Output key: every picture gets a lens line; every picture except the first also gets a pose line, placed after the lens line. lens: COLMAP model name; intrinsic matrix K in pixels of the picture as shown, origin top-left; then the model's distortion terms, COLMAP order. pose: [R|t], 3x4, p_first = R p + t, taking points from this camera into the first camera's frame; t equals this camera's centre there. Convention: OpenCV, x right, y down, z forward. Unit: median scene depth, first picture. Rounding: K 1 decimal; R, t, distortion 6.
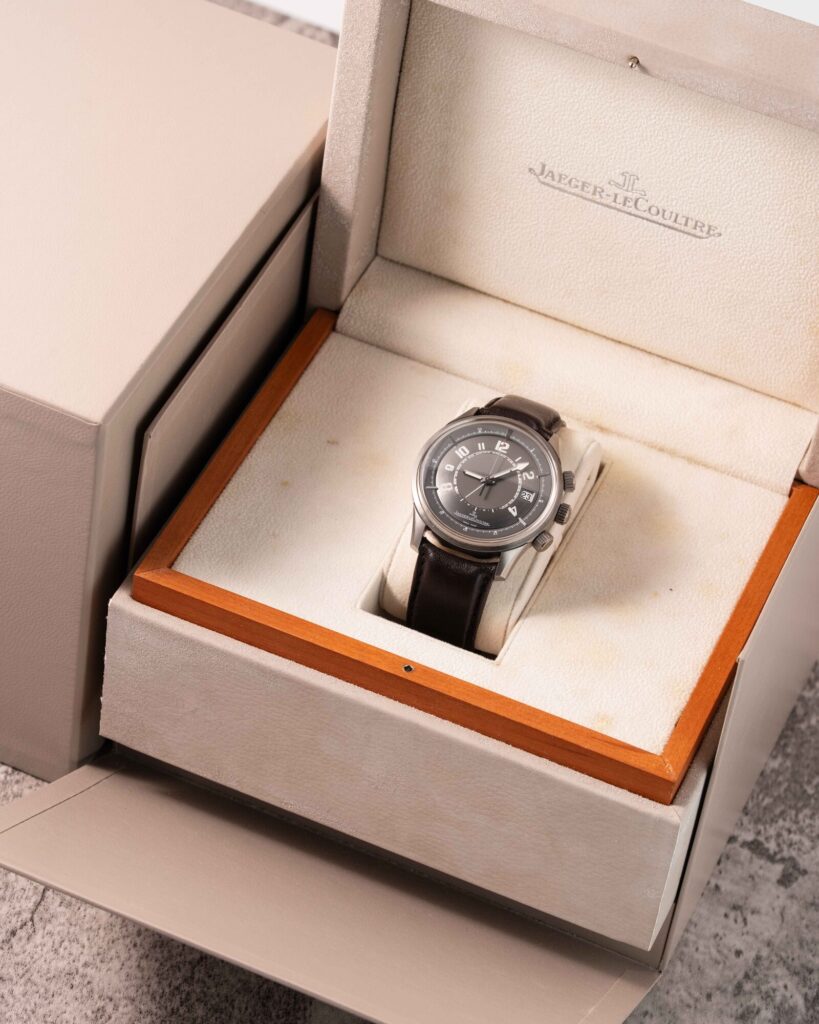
lens RADIAL K [[4819.9, 0, 409.7], [0, 4819.9, 510.8], [0, 0, 1]] dist [0.036559, 0.000000]
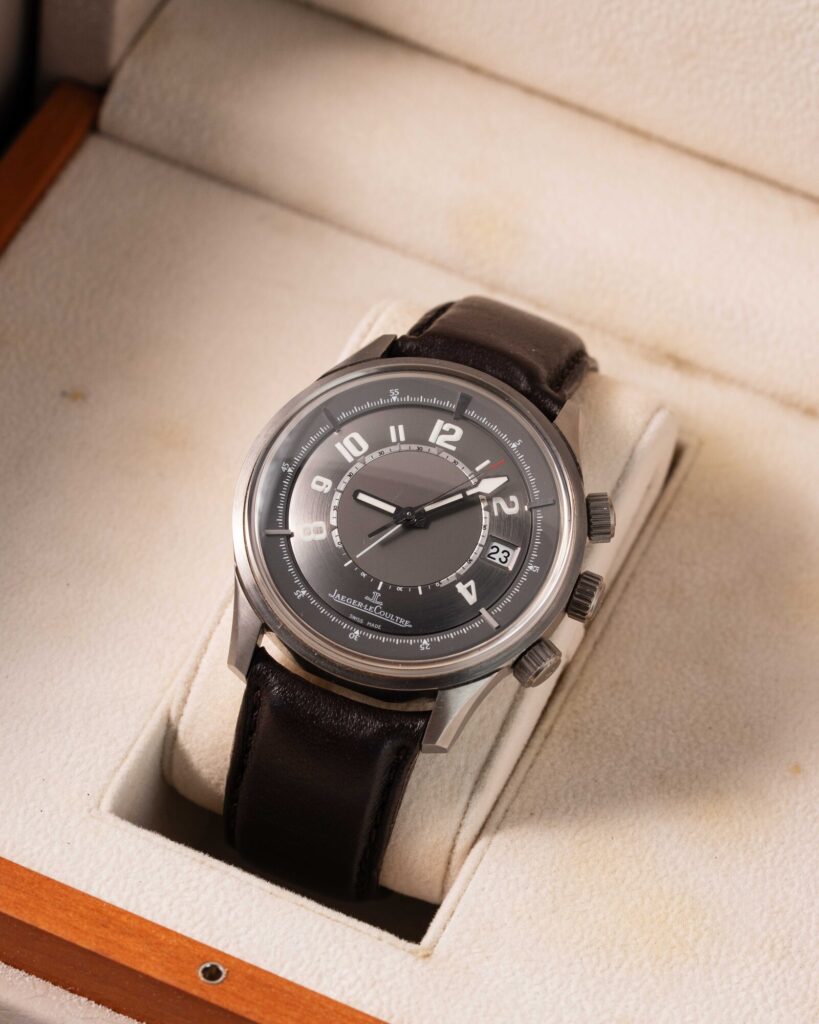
lens RADIAL K [[4819.9, 0, 410.9], [0, 4819.9, 513.0], [0, 0, 1]] dist [0.036559, 0.000000]
pose [[0.999828, 0.011823, -0.014285, 0.022143], [-0.010525, 0.996085, 0.087770, -0.043684], [0.015266, -0.087605, 0.996038, 0.568291]]
